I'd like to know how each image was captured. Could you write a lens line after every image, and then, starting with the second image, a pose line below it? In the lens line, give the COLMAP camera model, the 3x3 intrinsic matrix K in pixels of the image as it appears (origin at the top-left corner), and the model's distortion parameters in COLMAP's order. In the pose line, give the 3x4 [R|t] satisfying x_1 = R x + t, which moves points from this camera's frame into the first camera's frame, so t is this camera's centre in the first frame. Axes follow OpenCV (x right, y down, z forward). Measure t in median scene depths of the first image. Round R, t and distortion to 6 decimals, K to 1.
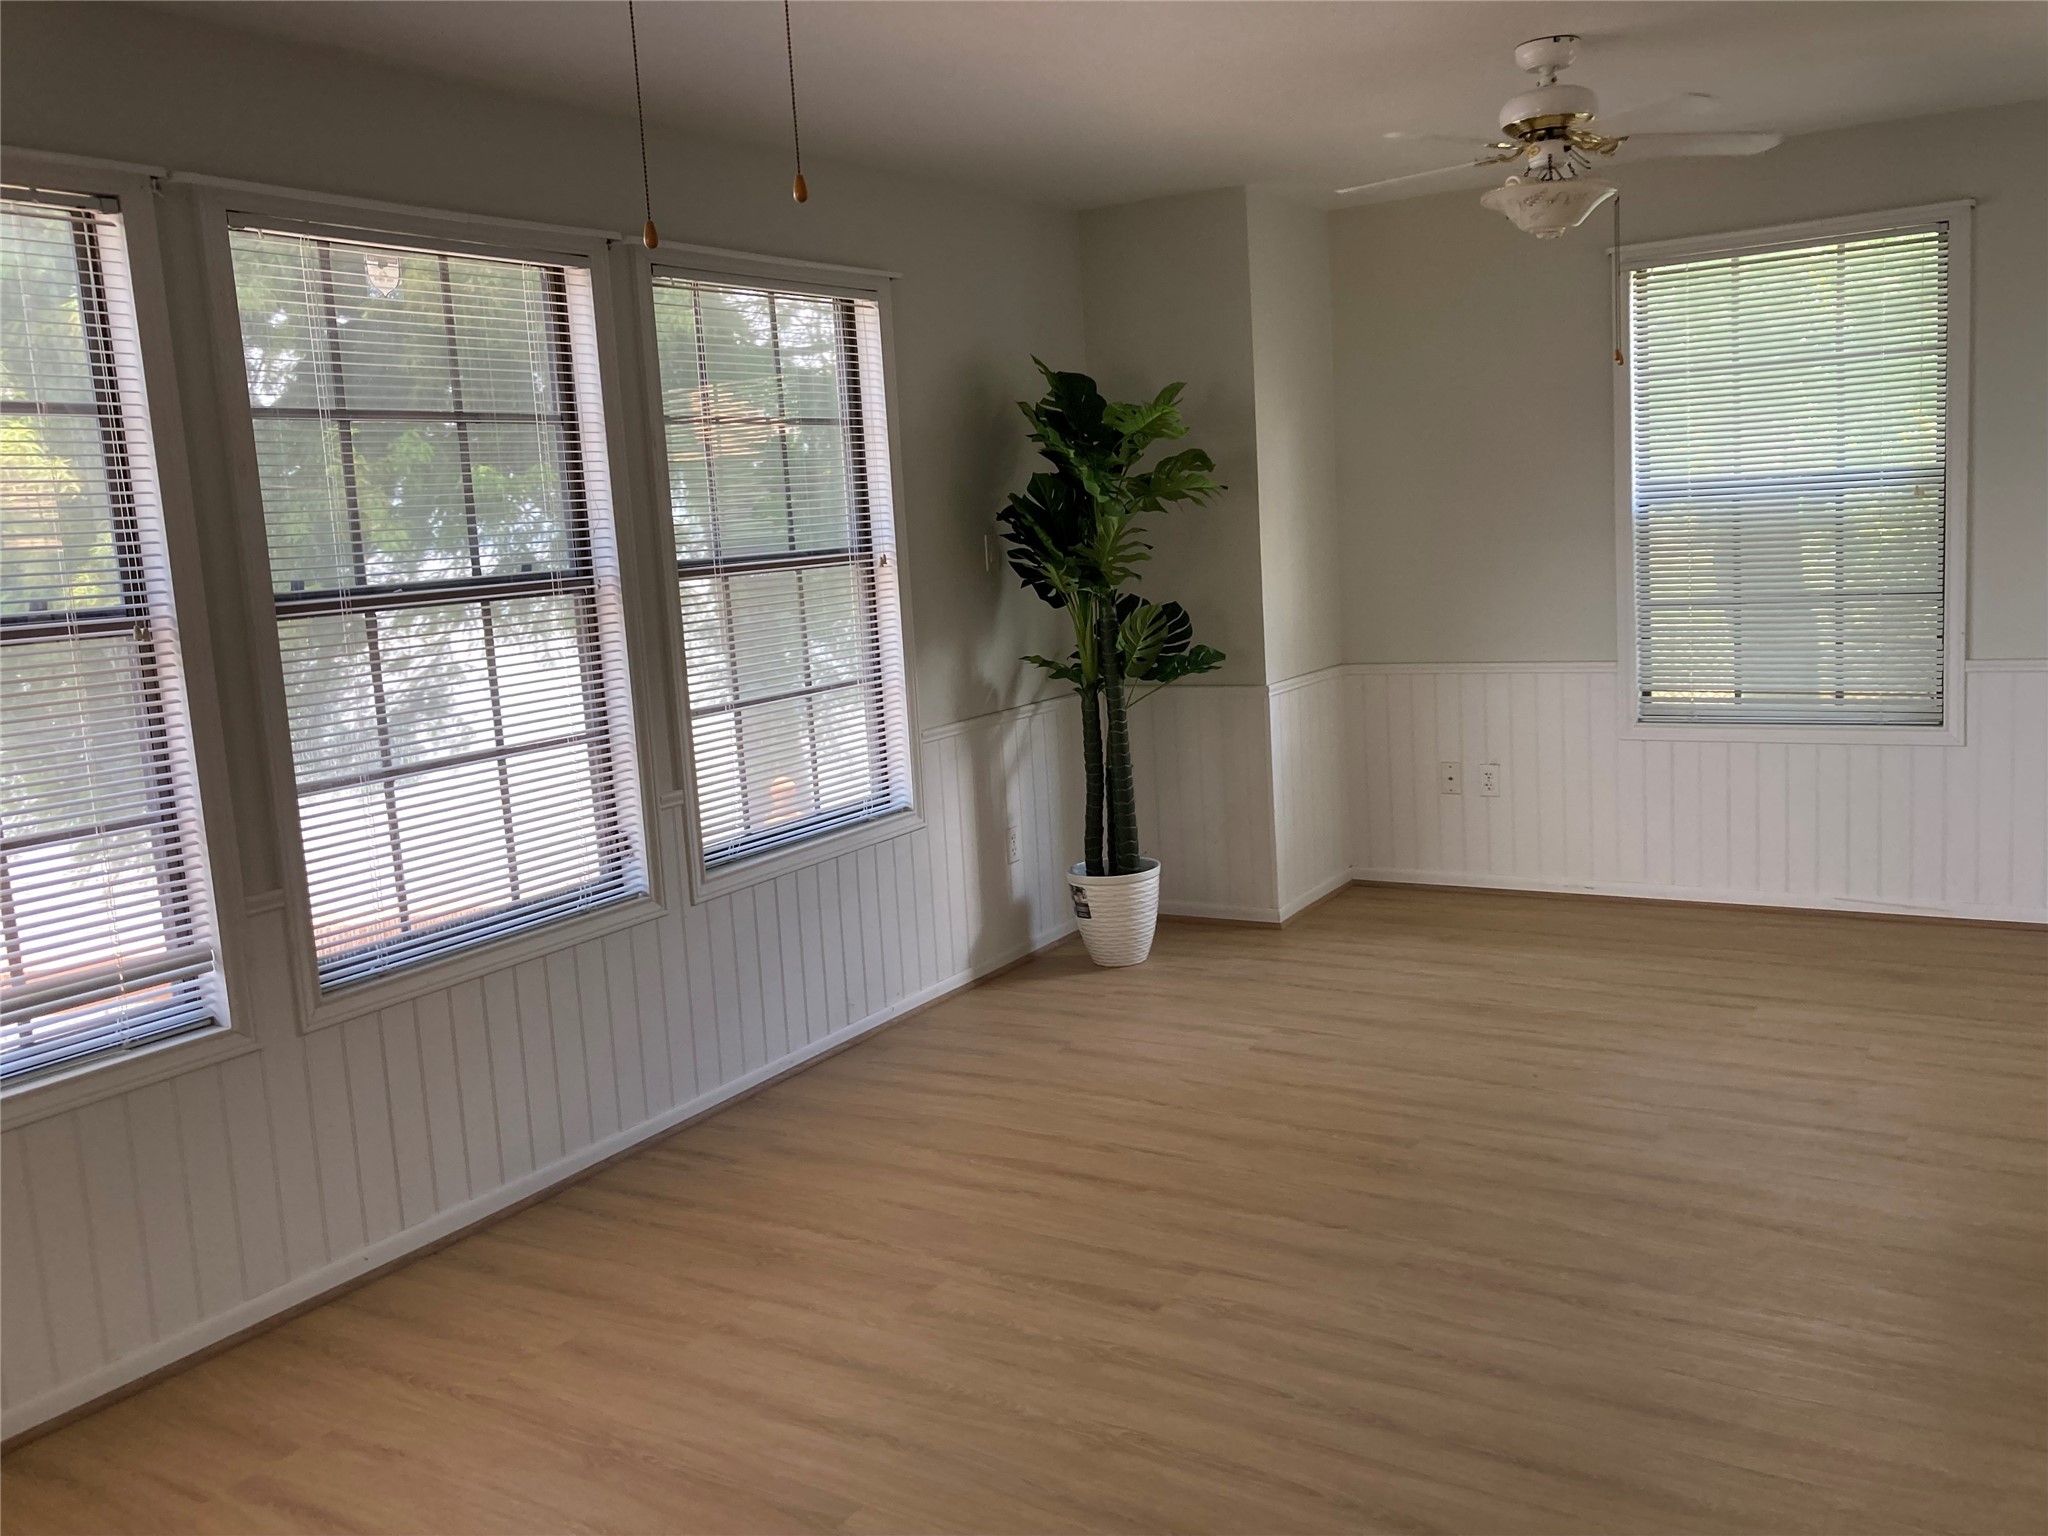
lens RADIAL K [[1671.0, 0, 1007.7], [0, 1671.0, 756.4], [0, 0, 1]] dist [-0.002901, -0.002743]
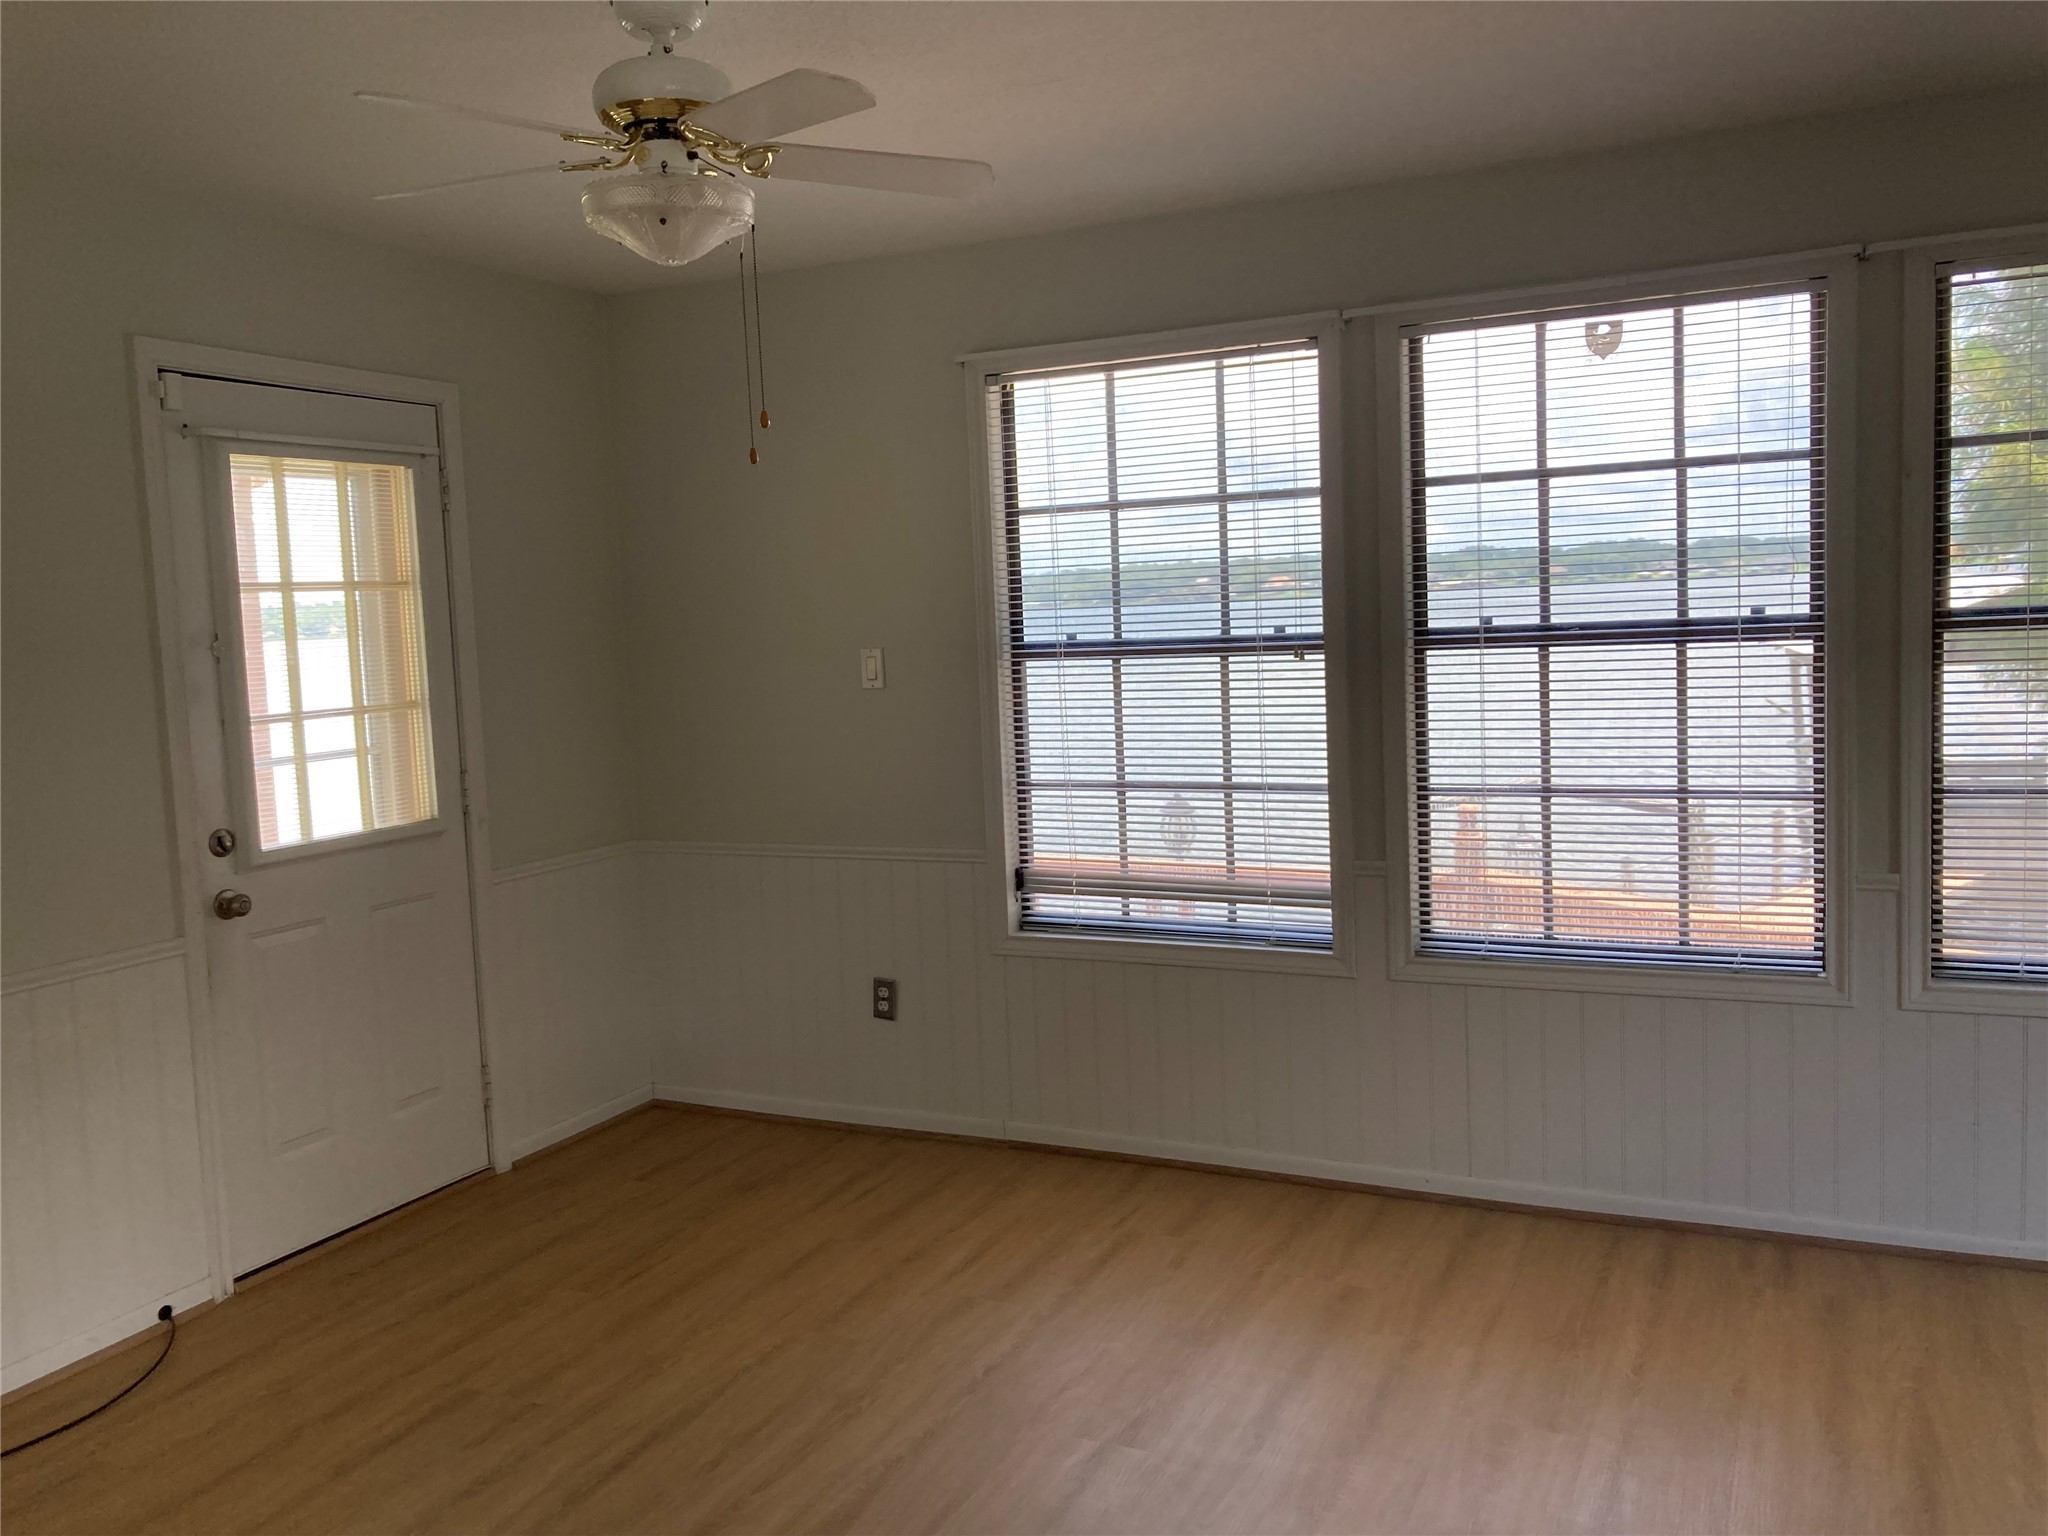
lens RADIAL K [[1671.0, 0, 1009.3], [0, 1671.0, 775.9], [0, 0, 1]] dist [-0.002901, -0.002743]
pose [[0.107563, 0.155819, -0.981912, 0.740567], [-0.103240, 0.984053, 0.144850, -0.133855], [0.988823, 0.085792, 0.121934, 0.541596]]
